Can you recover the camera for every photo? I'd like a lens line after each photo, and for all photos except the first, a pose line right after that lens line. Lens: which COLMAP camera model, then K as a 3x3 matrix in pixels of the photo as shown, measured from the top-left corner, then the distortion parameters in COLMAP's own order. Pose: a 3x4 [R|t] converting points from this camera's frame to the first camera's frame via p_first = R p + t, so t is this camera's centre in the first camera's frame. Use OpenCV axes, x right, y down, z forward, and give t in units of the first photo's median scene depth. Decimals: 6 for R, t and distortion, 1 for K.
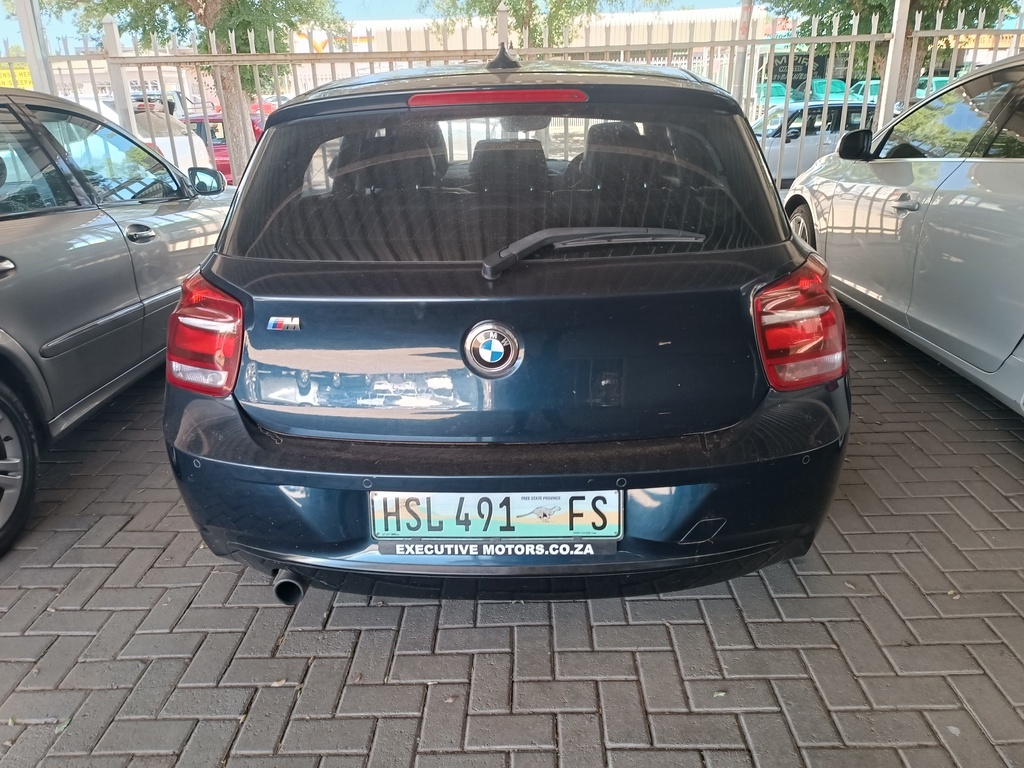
lens RADIAL K [[752.1, 0, 508.3], [0, 752.1, 378.7], [0, 0, 1]] dist [0.027396, -0.007171]
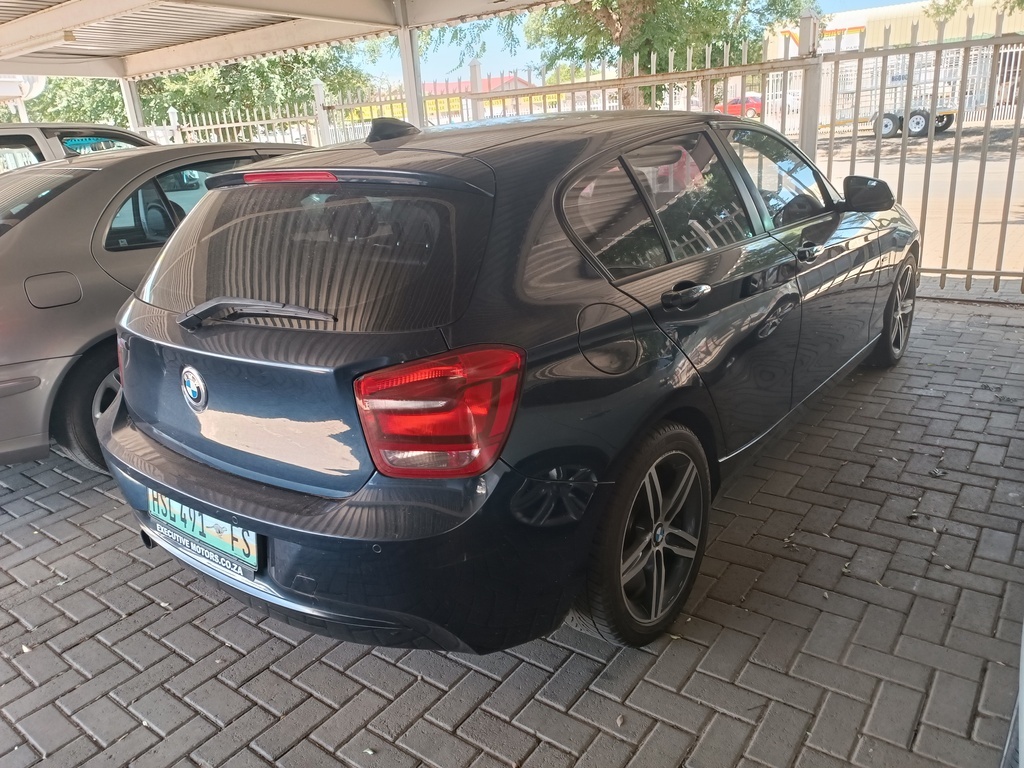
lens RADIAL K [[740.2, 0, 512.0], [0, 740.2, 384.0], [0, 0, 1]] dist [0.033467, 0.002685]
pose [[0.815793, 0.167993, -0.553408, 0.651150], [-0.160817, 0.985038, 0.061954, -0.123382], [0.555536, 0.038456, 0.830603, 0.168562]]
